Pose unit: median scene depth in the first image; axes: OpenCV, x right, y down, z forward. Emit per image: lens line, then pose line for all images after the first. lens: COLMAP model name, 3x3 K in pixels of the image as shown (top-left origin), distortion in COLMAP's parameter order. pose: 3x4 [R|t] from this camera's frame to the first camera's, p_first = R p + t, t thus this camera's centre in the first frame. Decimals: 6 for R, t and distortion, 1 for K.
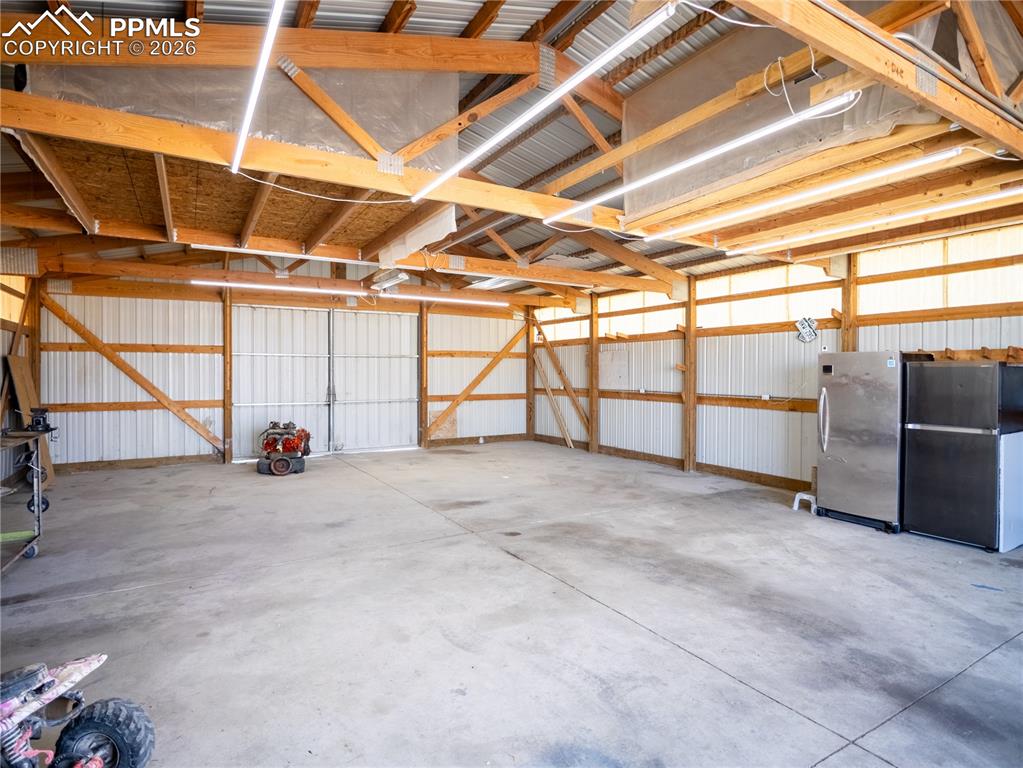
lens RADIAL K [[544.4, 0, 509.8], [0, 544.4, 381.9], [0, 0, 1]] dist [-0.016493, -0.001800]
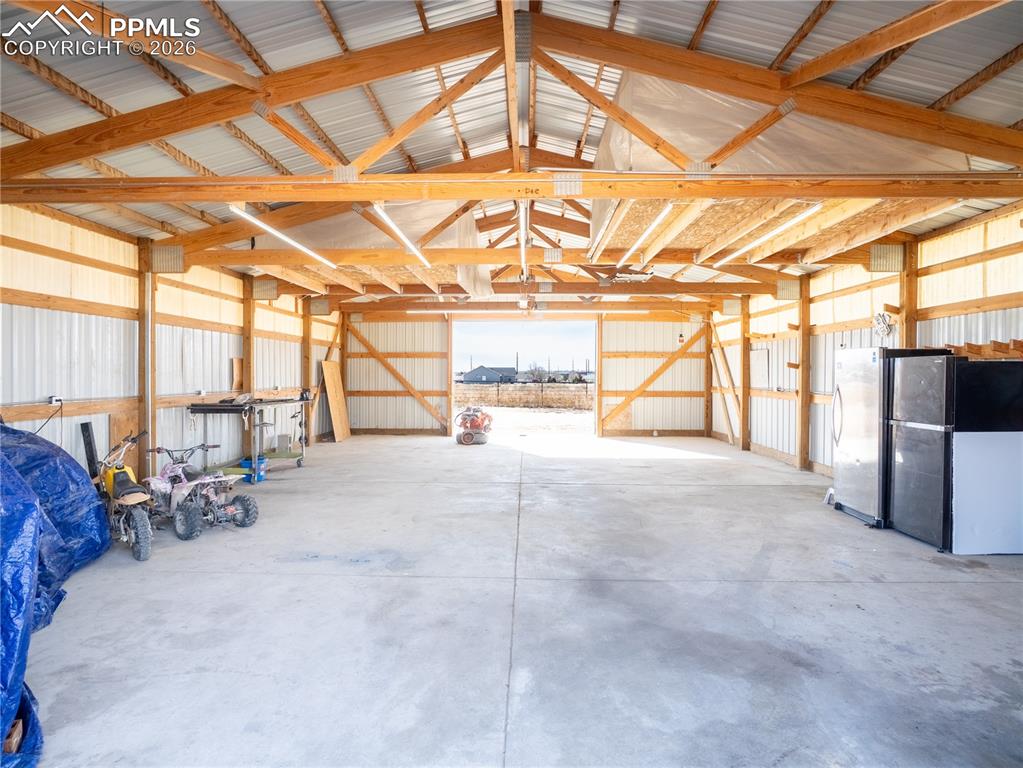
lens RADIAL K [[544.4, 0, 513.4], [0, 544.4, 379.9], [0, 0, 1]] dist [-0.016493, -0.001800]
pose [[0.853646, 0.006181, -0.520817, 0.386274], [-0.008872, 0.999957, -0.002674, 0.007611], [0.520778, 0.006903, 0.853664, -0.128859]]
